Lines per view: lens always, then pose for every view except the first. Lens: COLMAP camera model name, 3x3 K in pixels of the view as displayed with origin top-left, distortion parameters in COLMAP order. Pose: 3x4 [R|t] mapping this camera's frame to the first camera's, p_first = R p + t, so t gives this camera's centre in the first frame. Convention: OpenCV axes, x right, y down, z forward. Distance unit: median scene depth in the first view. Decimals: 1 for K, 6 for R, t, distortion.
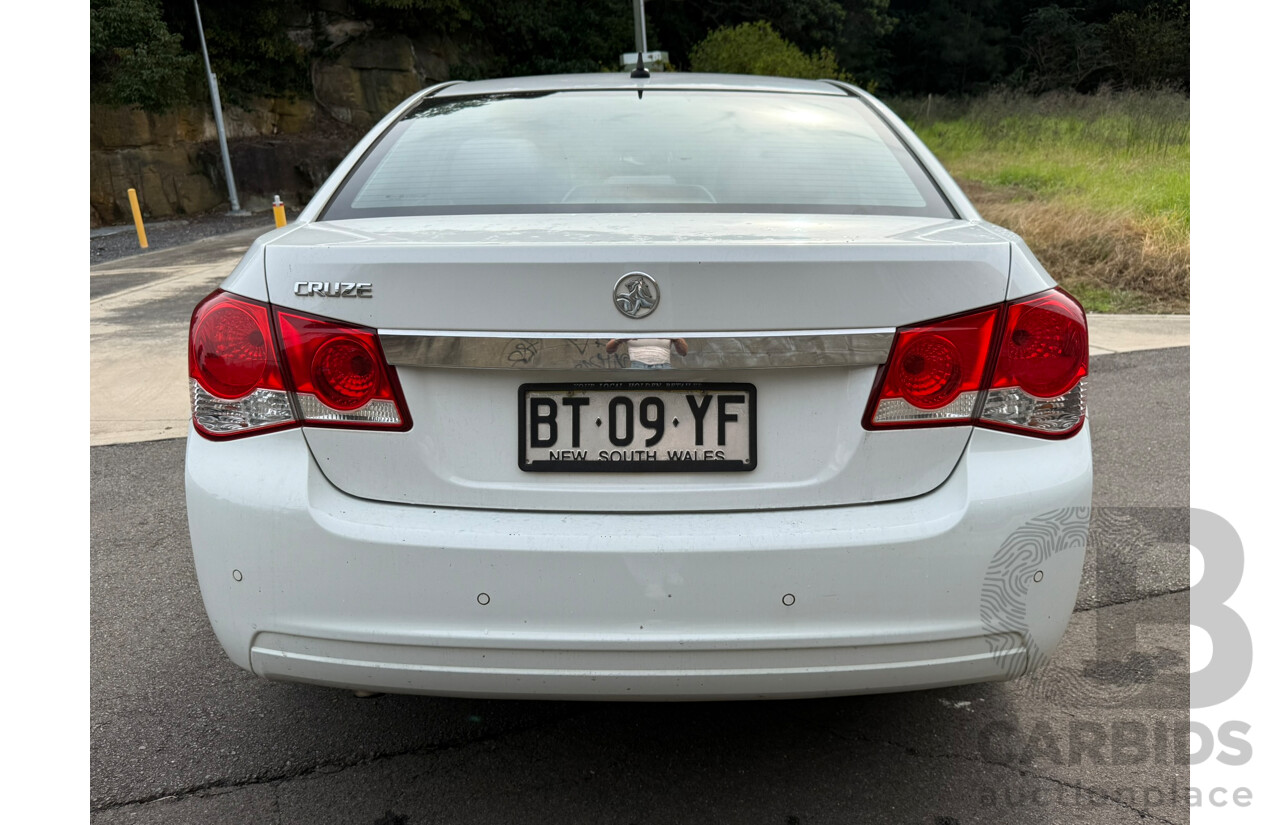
lens RADIAL K [[933.1, 0, 645.3], [0, 933.1, 407.7], [0, 0, 1]] dist [0.018966, -0.023293]
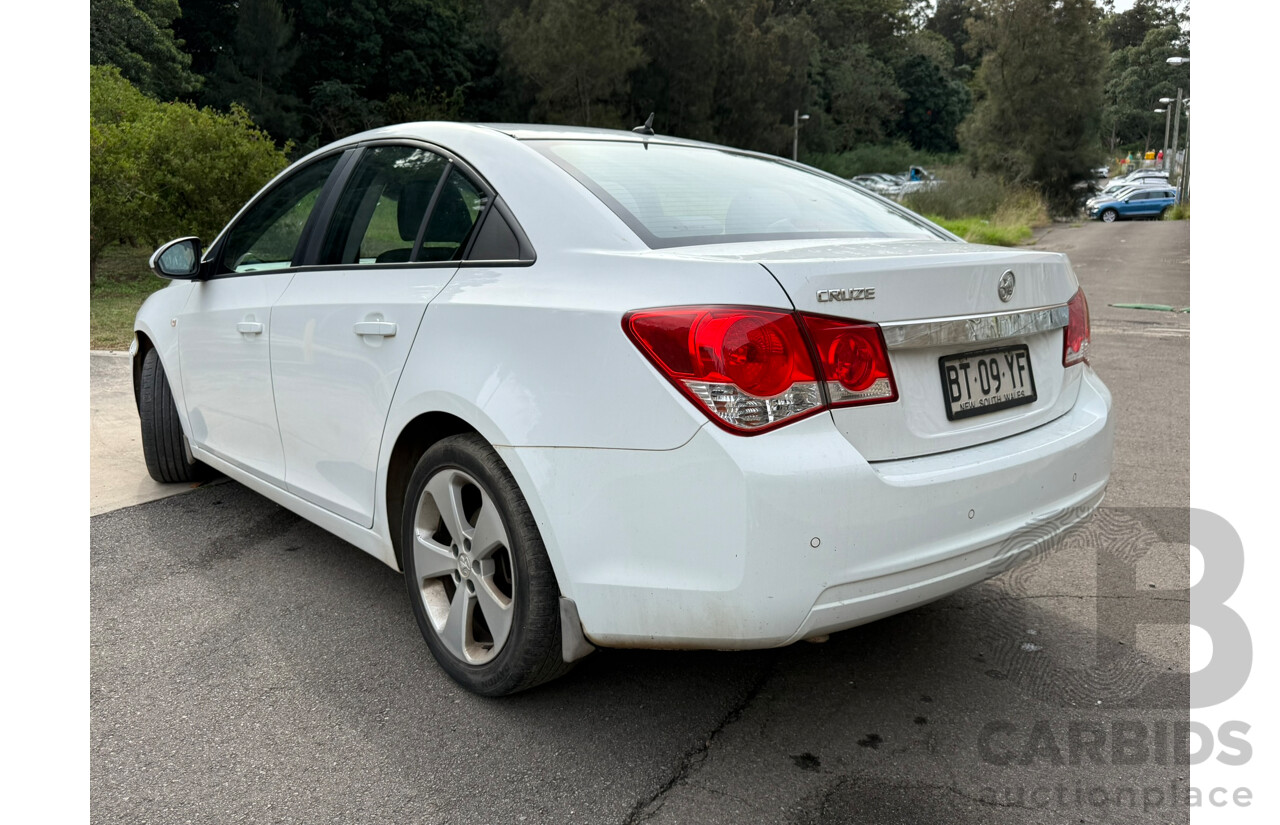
lens RADIAL K [[933.1, 0, 636.4], [0, 933.1, 407.8], [0, 0, 1]] dist [0.018966, -0.023293]
pose [[0.765492, -0.113729, 0.633315, -1.050750], [0.154011, 0.988031, -0.008727, -0.006630], [-0.624742, 0.104218, 0.773845, 0.185104]]
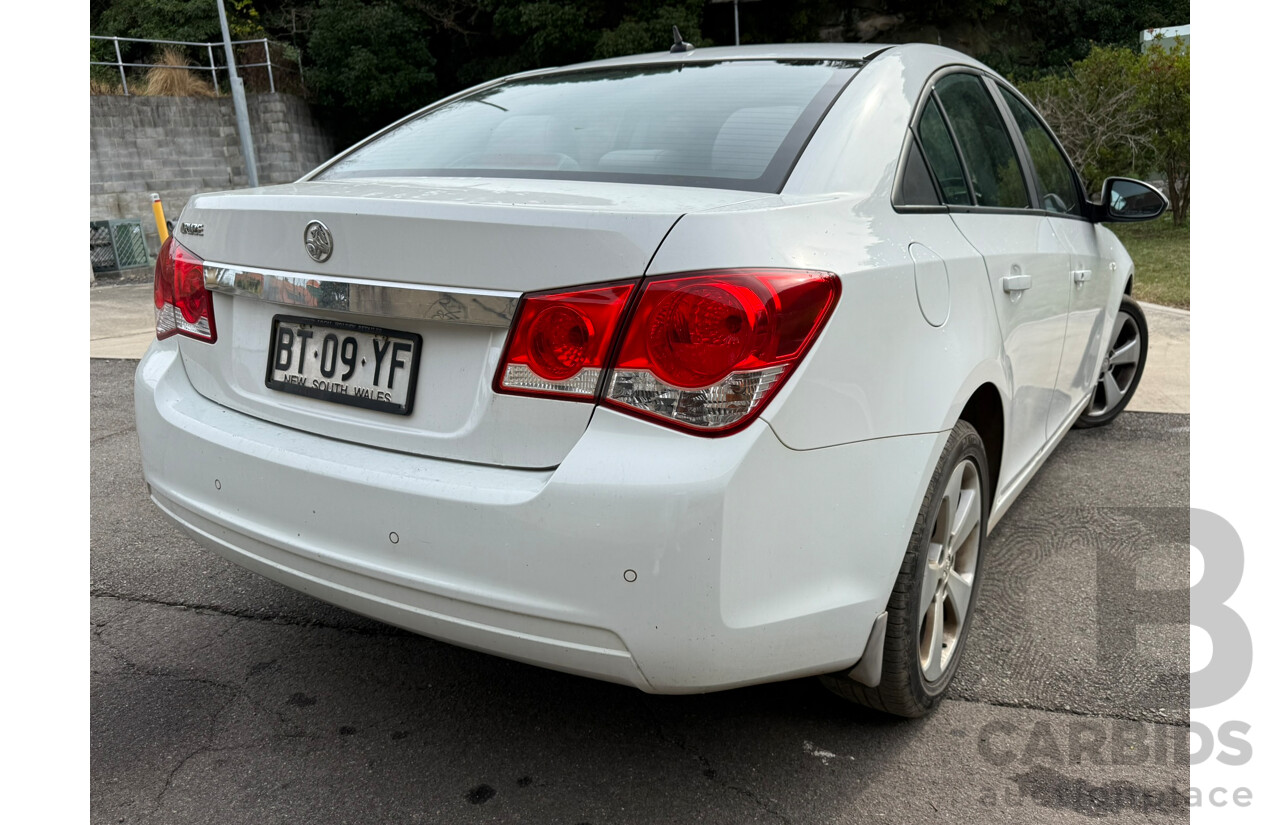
lens RADIAL K [[933.1, 0, 641.5], [0, 933.1, 415.6], [0, 0, 1]] dist [0.018966, -0.023293]
pose [[0.842549, 0.147280, -0.518093, 0.702382], [-0.140980, 0.988657, 0.051779, -0.020109], [0.519843, 0.029414, 0.853755, 0.180725]]
